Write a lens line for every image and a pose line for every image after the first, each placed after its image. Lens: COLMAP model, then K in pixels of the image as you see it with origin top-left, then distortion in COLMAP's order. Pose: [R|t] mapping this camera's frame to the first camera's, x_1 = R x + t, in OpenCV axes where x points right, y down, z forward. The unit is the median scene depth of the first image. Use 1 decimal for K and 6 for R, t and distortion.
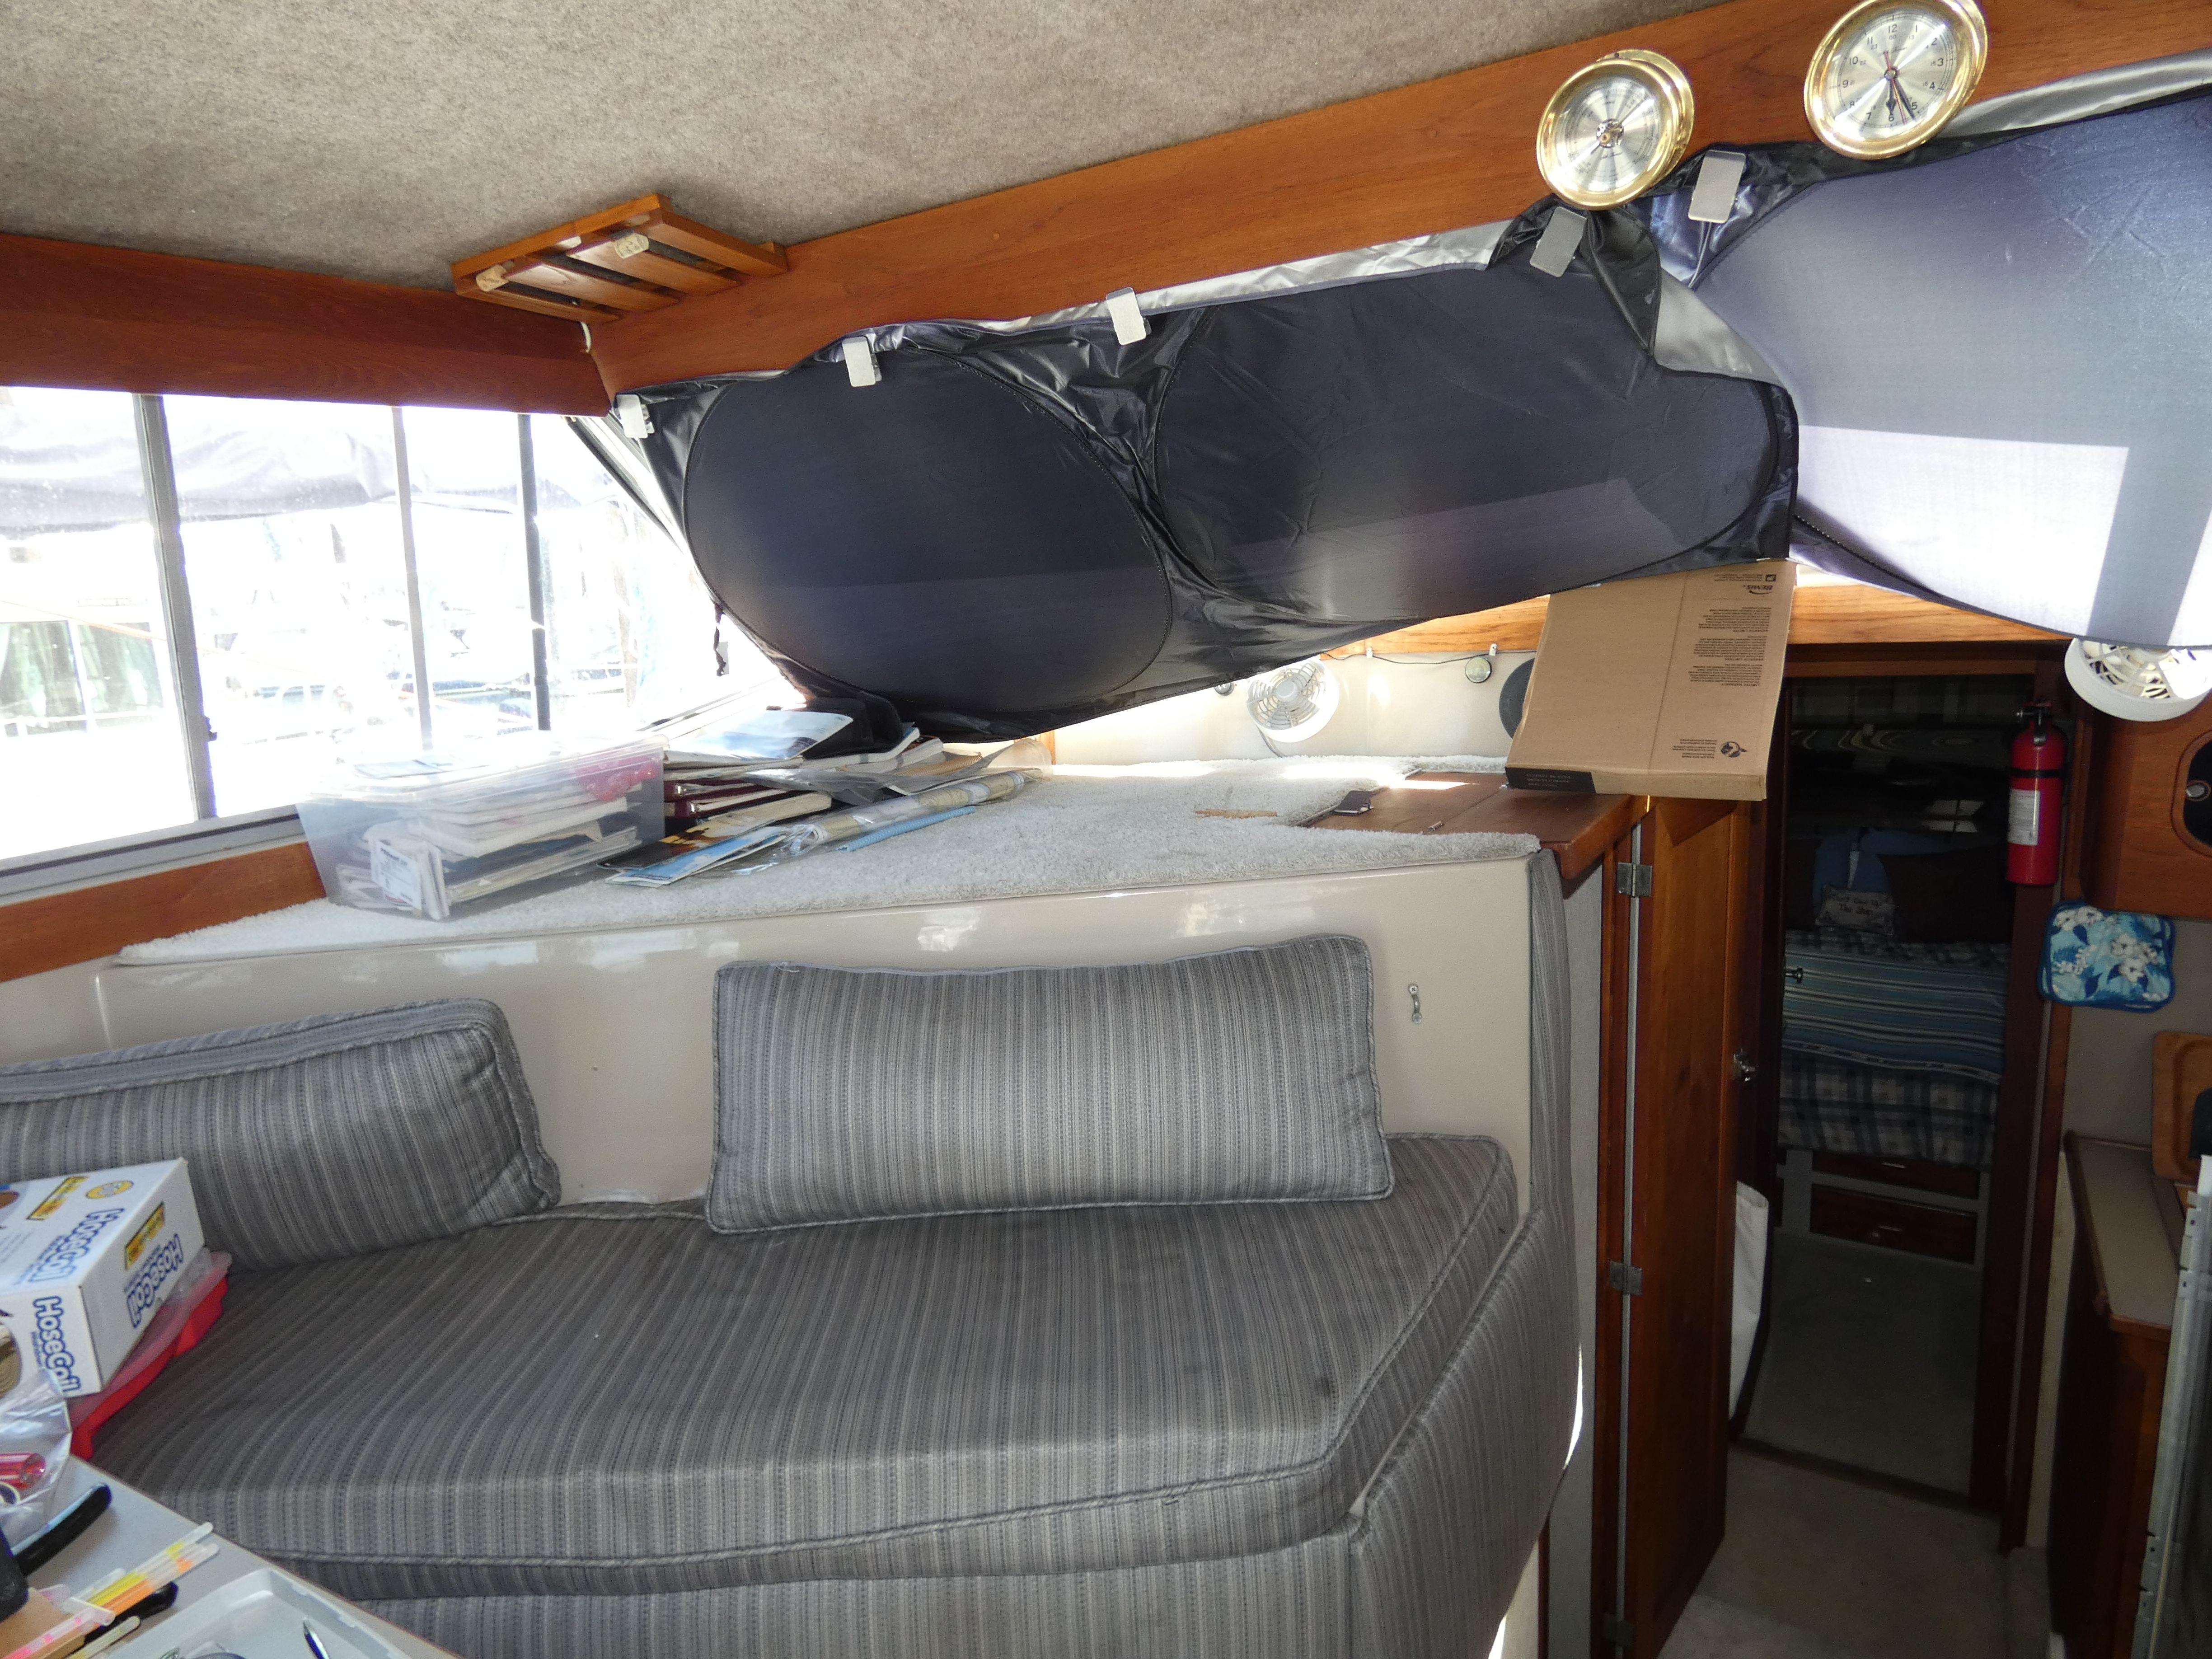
lens RADIAL K [[1344.9, 0, 1075.8], [0, 1344.9, 834.1], [0, 0, 1]] dist [0.001386, -0.003216]
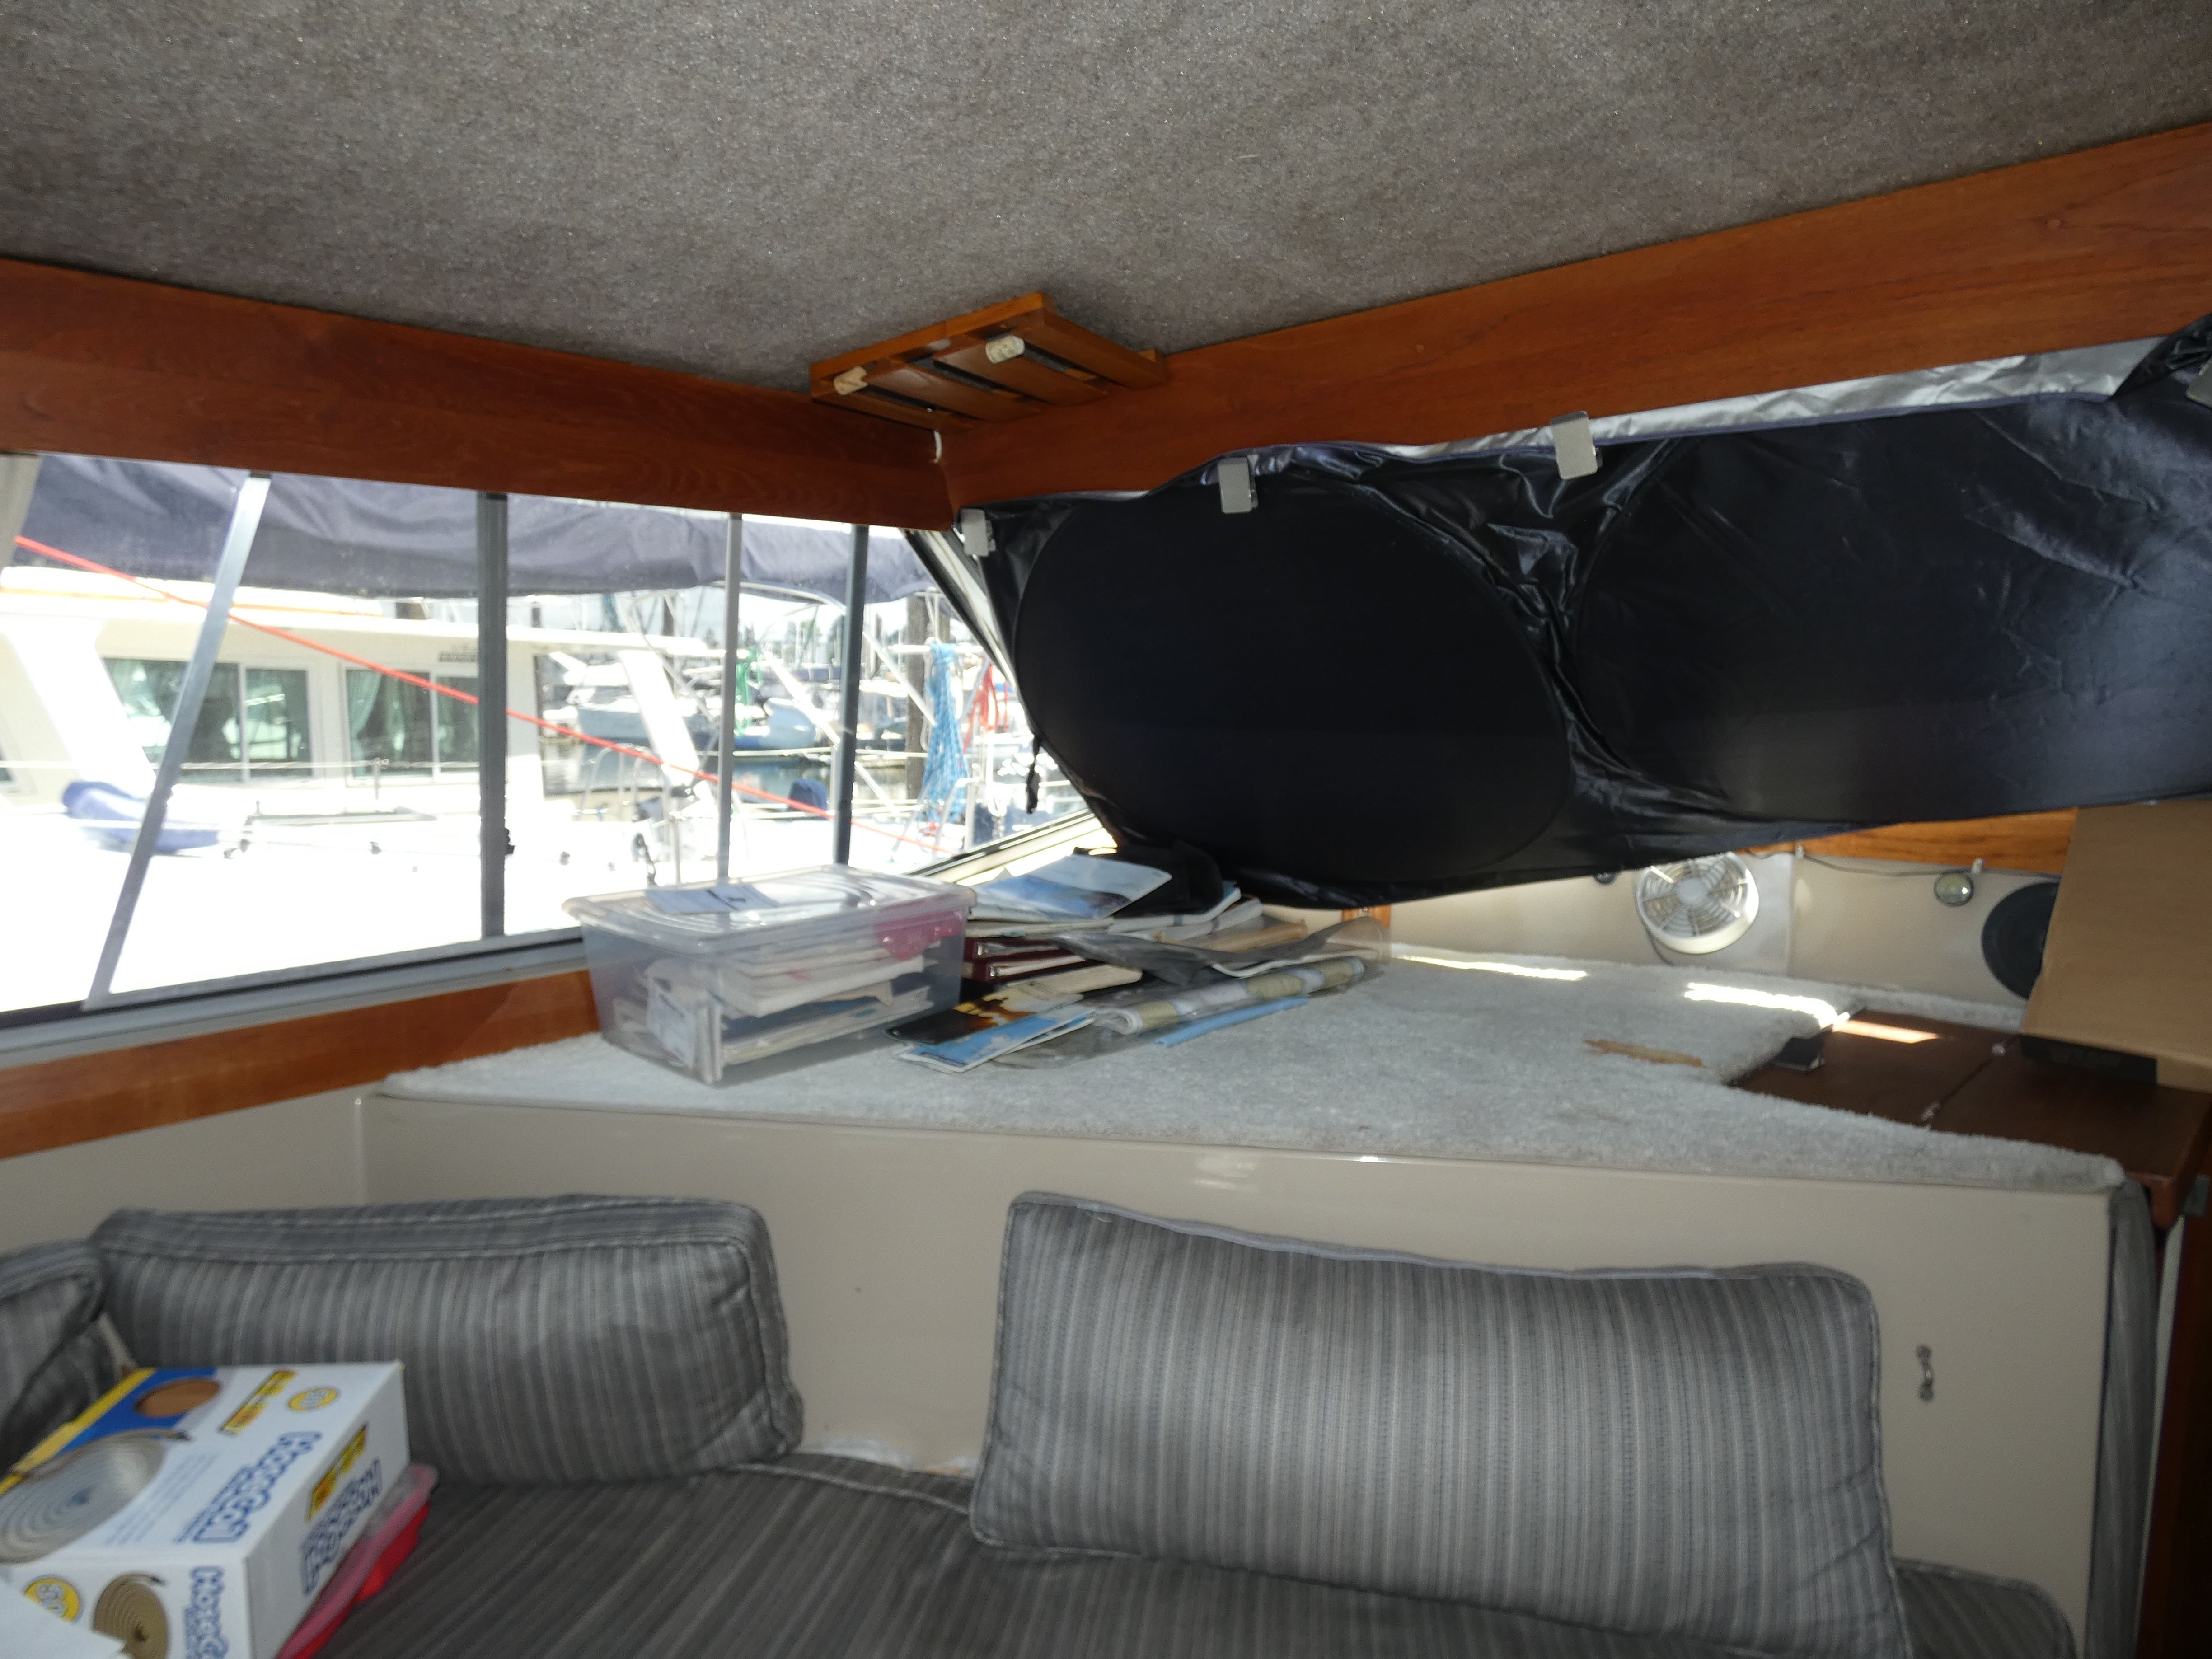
lens RADIAL K [[1344.9, 0, 1062.1], [0, 1344.9, 837.6], [0, 0, 1]] dist [0.001386, -0.003216]
pose [[0.975354, 0.092298, -0.200415, -0.075826], [-0.106968, 0.992225, -0.063625, -0.058463], [0.192984, 0.083495, 0.977643, 0.148870]]
